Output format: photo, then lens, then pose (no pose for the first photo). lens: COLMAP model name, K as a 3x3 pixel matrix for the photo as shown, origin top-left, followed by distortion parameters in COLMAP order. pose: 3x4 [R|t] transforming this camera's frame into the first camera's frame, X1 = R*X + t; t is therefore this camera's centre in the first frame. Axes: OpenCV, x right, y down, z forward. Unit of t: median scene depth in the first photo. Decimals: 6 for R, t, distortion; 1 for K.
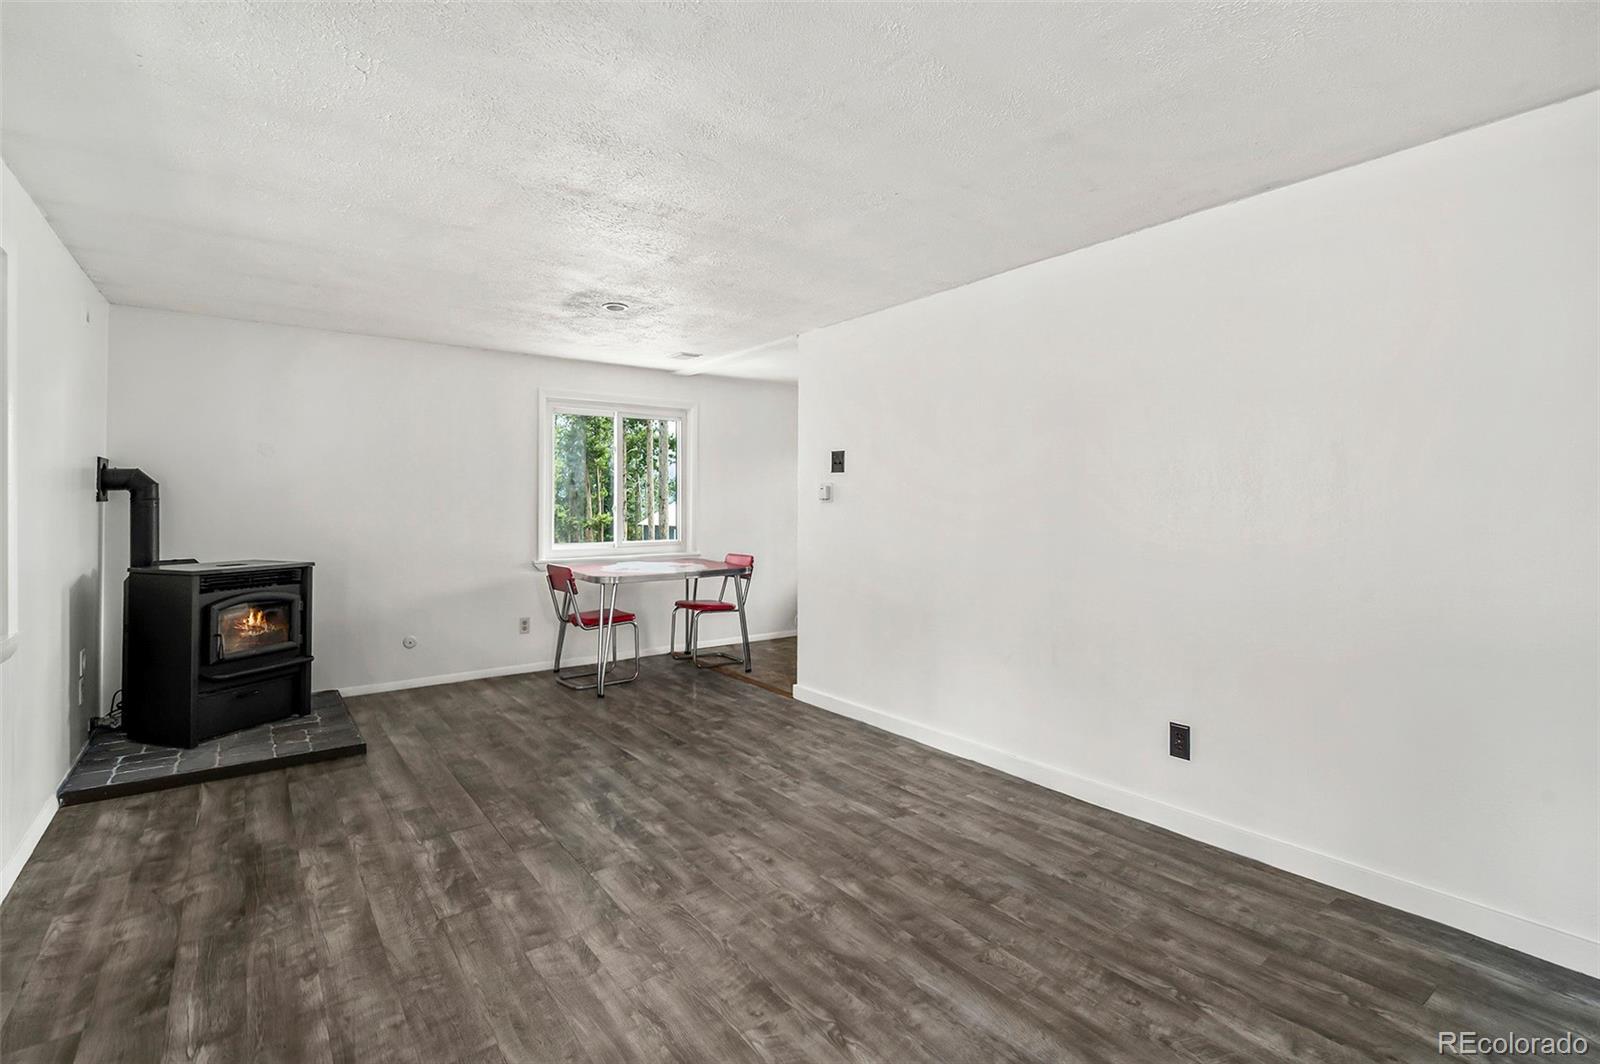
lens RADIAL K [[714.8, 0, 795.8], [0, 714.8, 520.8], [0, 0, 1]] dist [-0.000645, 0.000359]
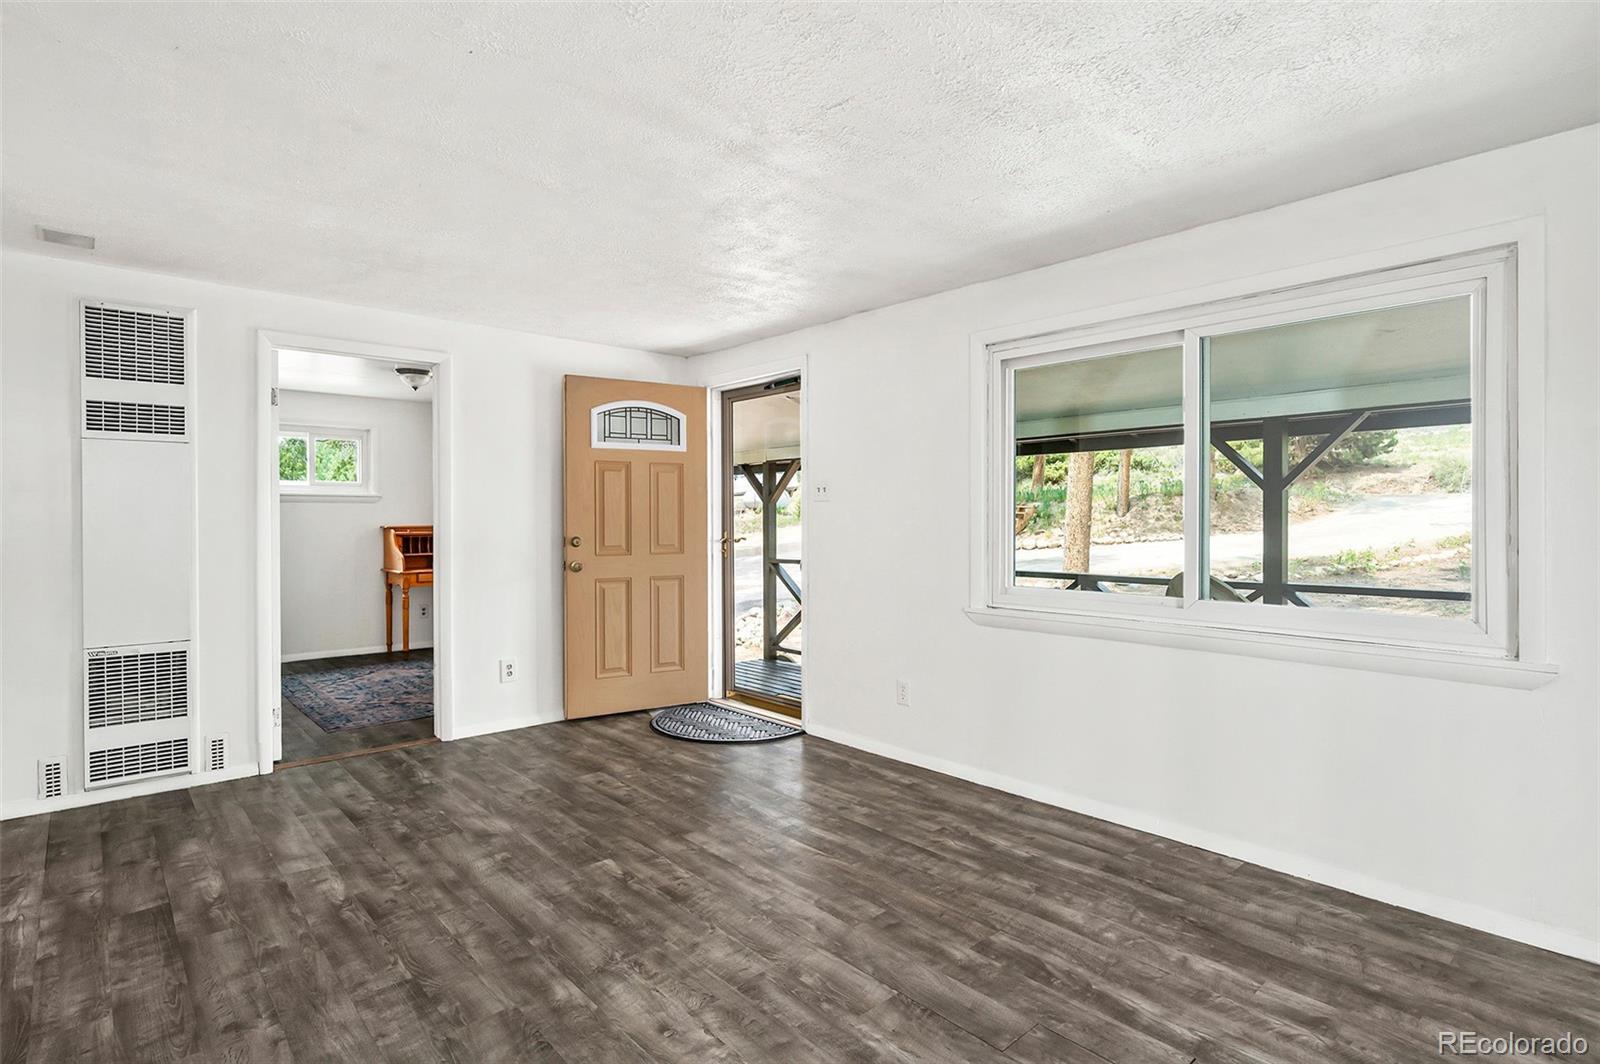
lens RADIAL K [[824.8, 0, 800.3], [0, 824.8, 522.4], [0, 0, 1]] dist [-0.002555, 0.000185]
pose [[-0.996521, 0.001078, -0.083334, -0.115625], [-0.001015, 0.999685, 0.025066, -0.042641], [0.083334, 0.025064, -0.996206, 2.007120]]
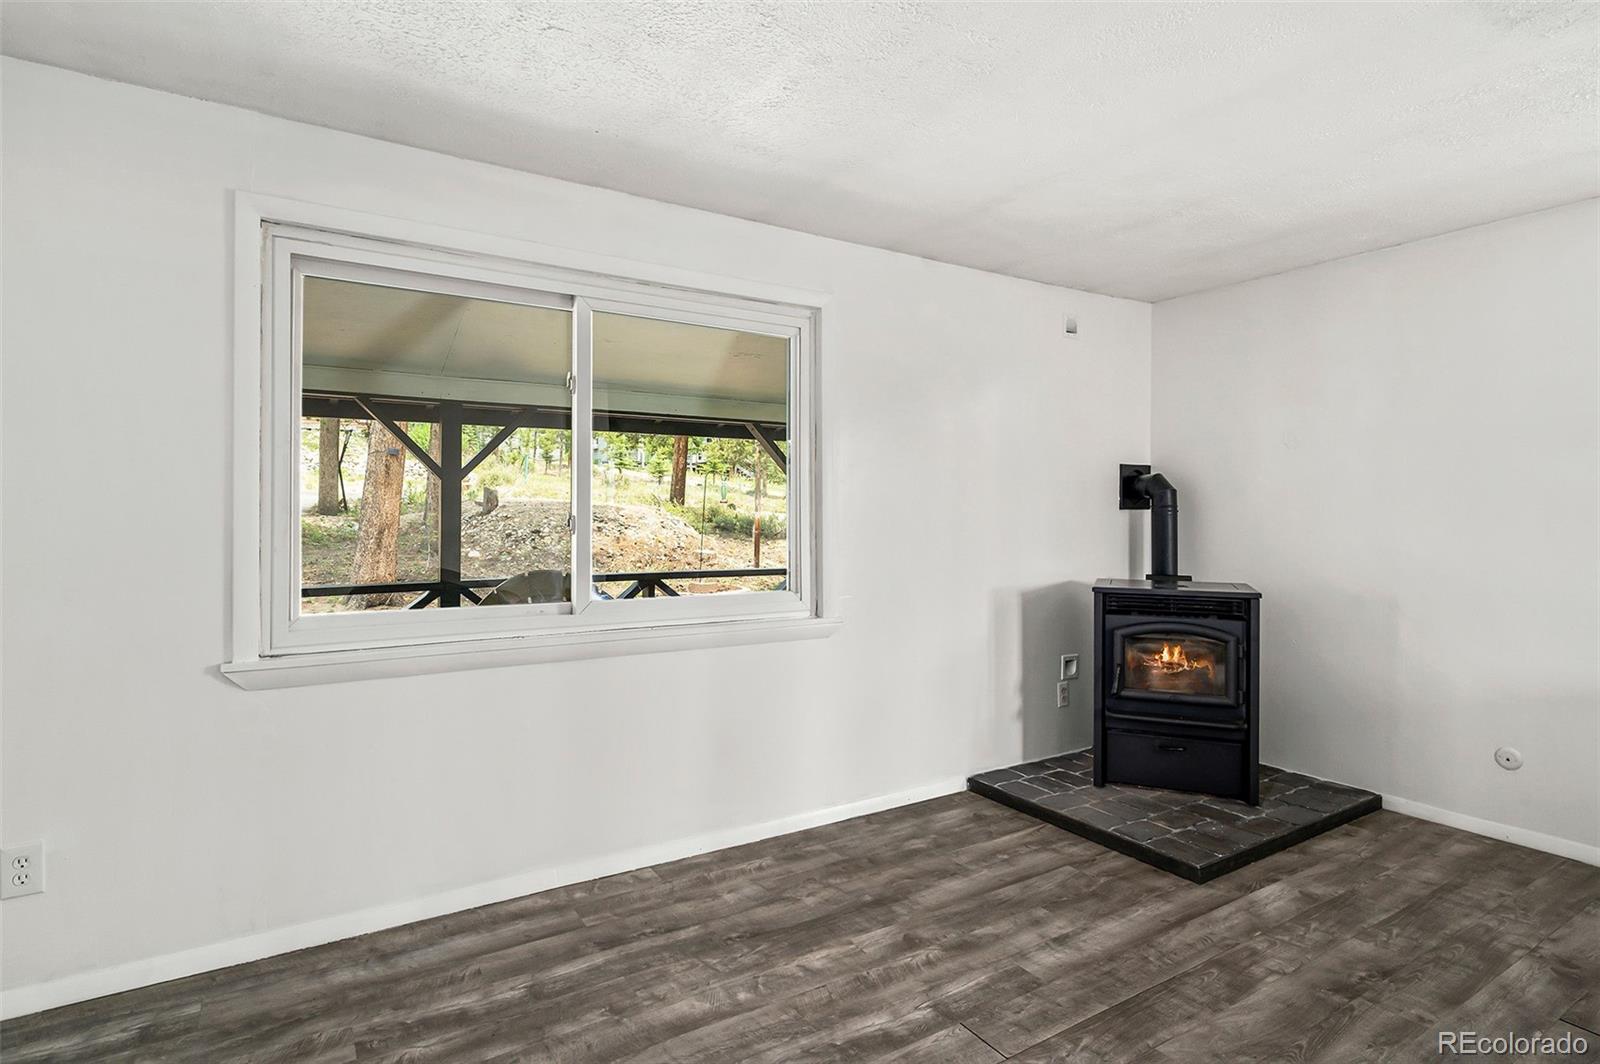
lens RADIAL K [[824.8, 0, 808.6], [0, 824.8, 511.6], [0, 0, 1]] dist [-0.002555, 0.000185]
pose [[-0.077356, -0.002096, -0.997001, 0.316060], [-0.023998, 0.999712, -0.000240, -0.022460], [0.996715, 0.023908, -0.077384, 1.104219]]
